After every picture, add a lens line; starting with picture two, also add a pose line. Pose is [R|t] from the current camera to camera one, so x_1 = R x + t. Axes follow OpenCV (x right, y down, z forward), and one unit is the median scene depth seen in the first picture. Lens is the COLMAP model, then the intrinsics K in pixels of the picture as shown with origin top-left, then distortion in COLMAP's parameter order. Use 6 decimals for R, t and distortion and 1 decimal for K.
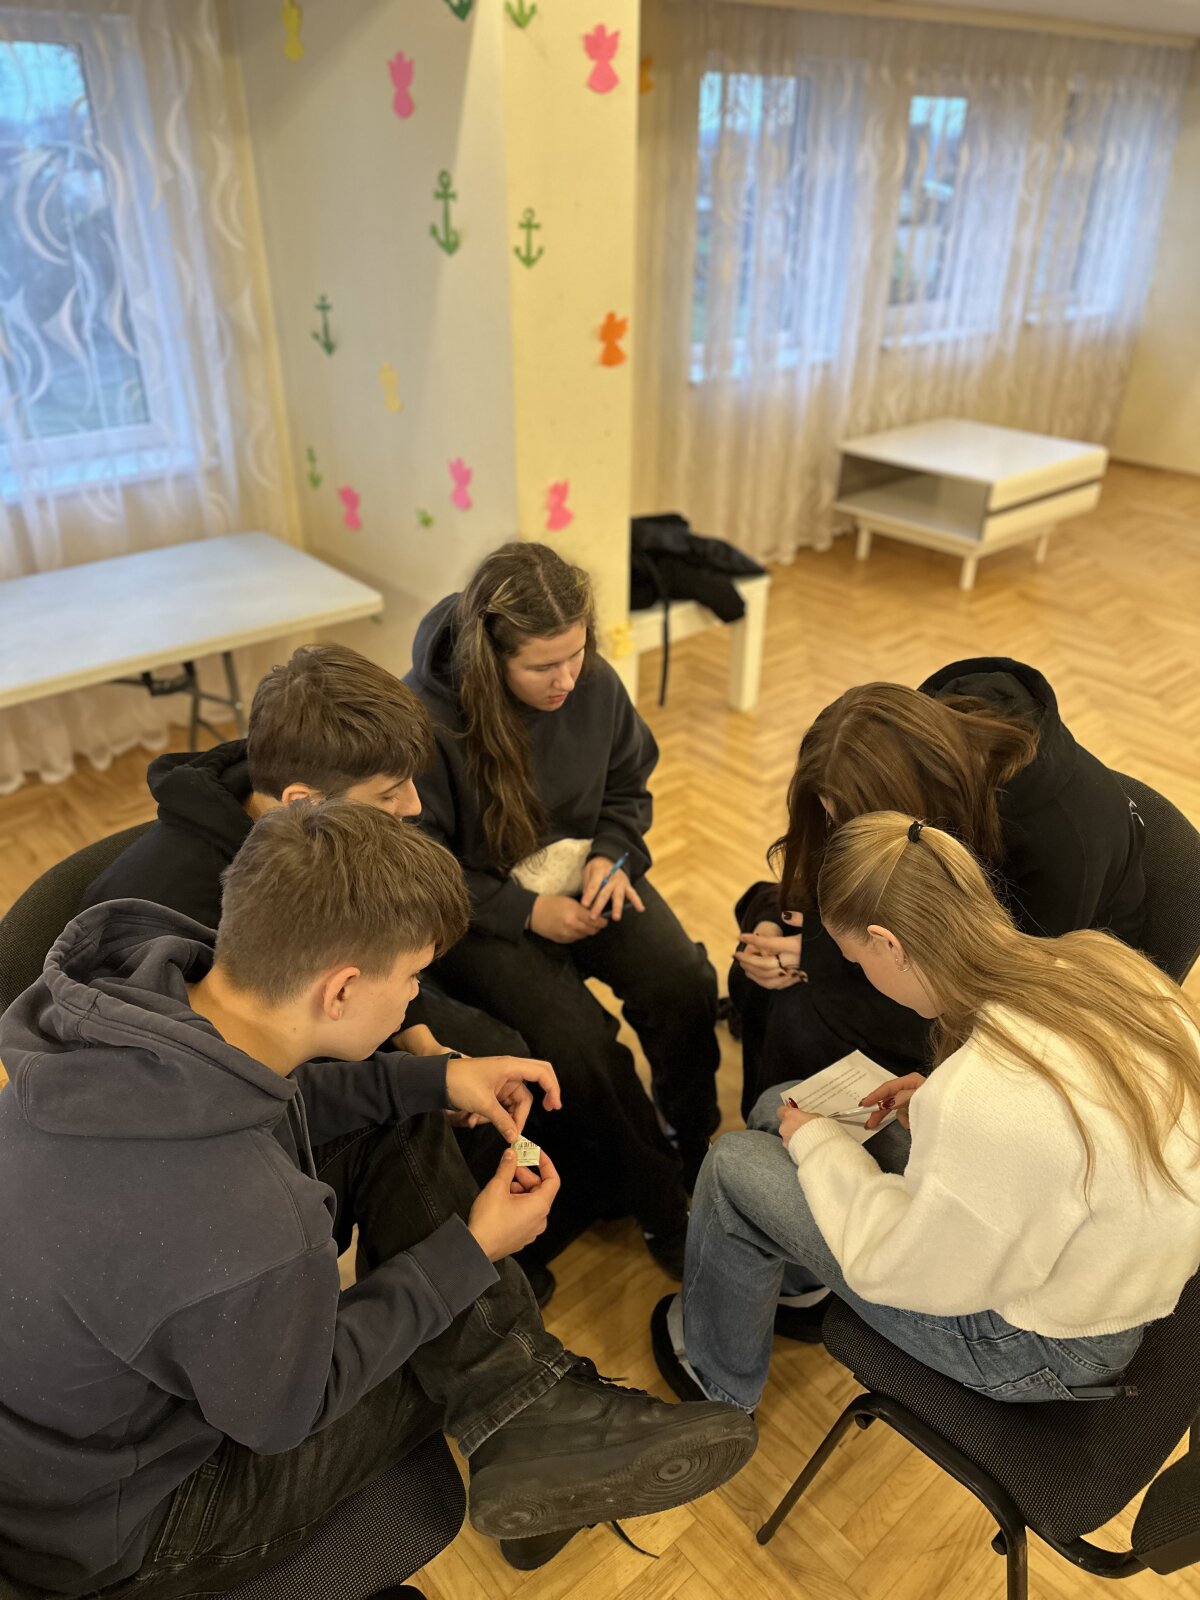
lens RADIAL K [[1148.4, 0, 601.1], [0, 1148.4, 815.6], [0, 0, 1]] dist [0.029381, -0.032800]
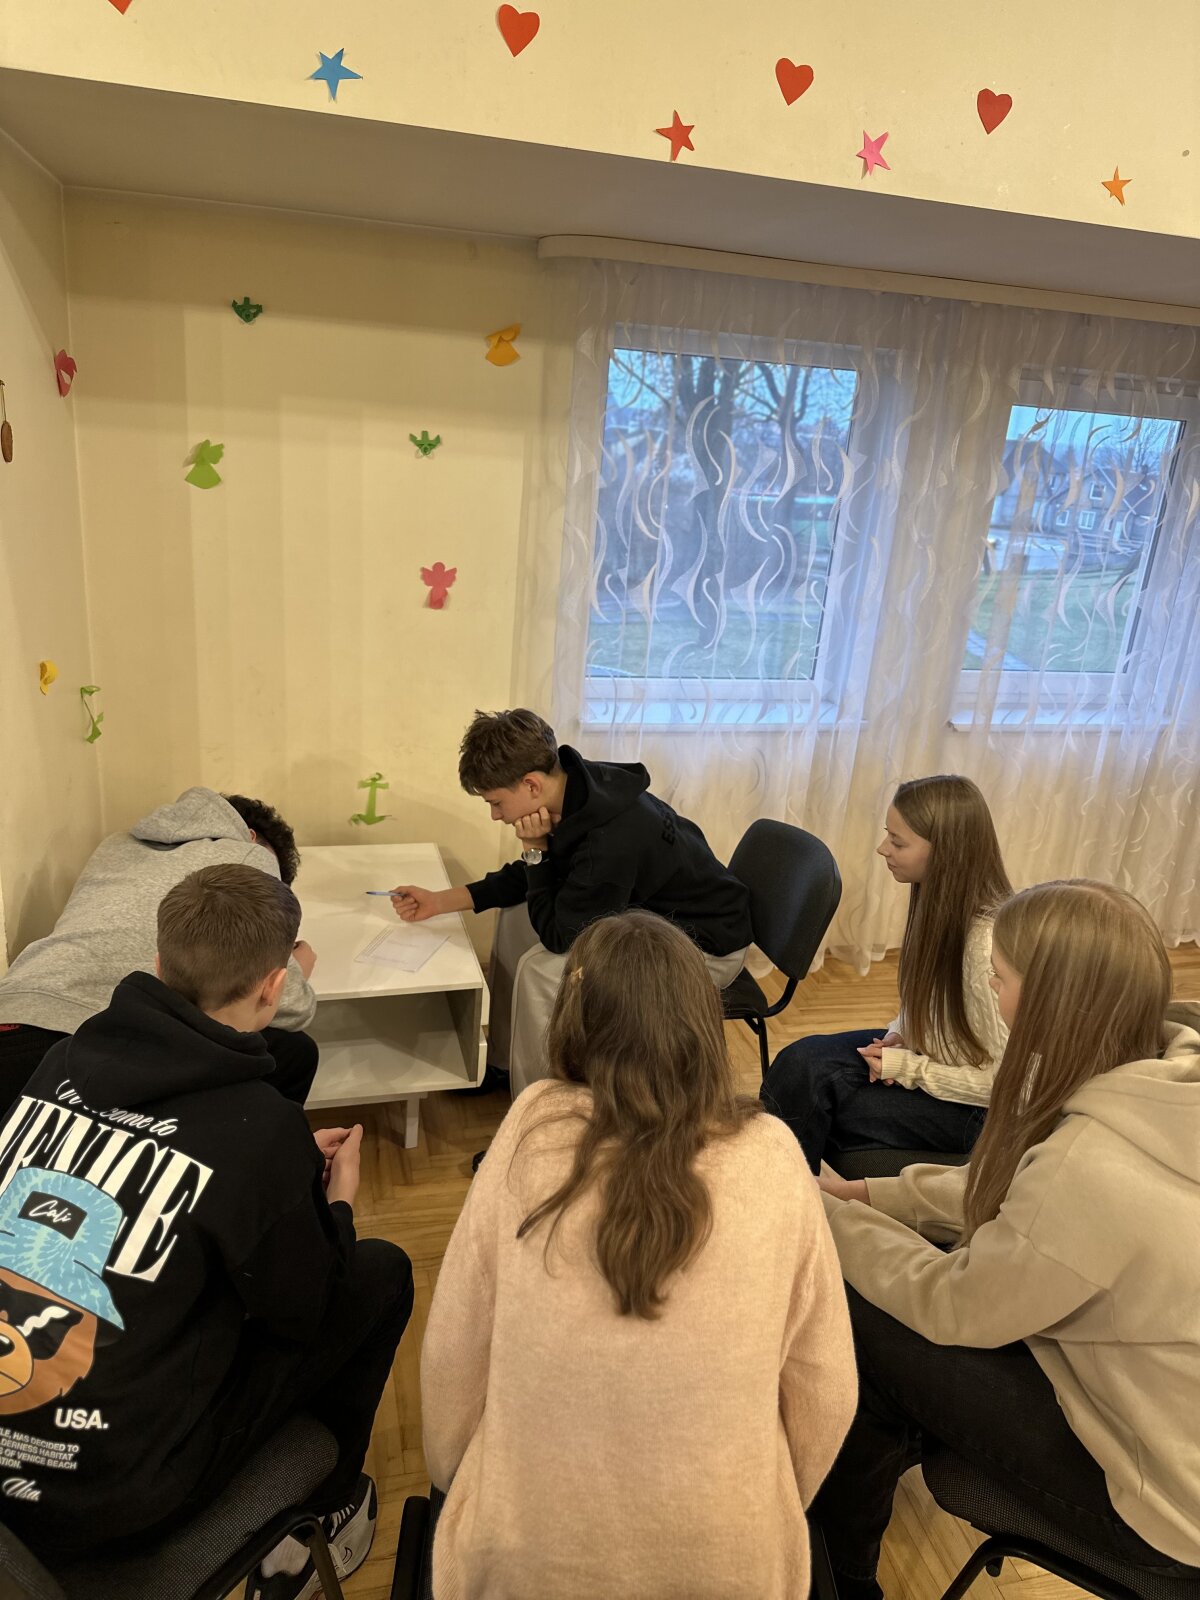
lens RADIAL K [[1148.4, 0, 616.3], [0, 1148.4, 803.5], [0, 0, 1]] dist [0.029381, -0.032800]
pose [[0.895465, 0.199416, -0.397965, 0.681574], [-0.283872, 0.944476, -0.165476, -0.358461], [0.342870, 0.261149, 0.902353, 0.602990]]
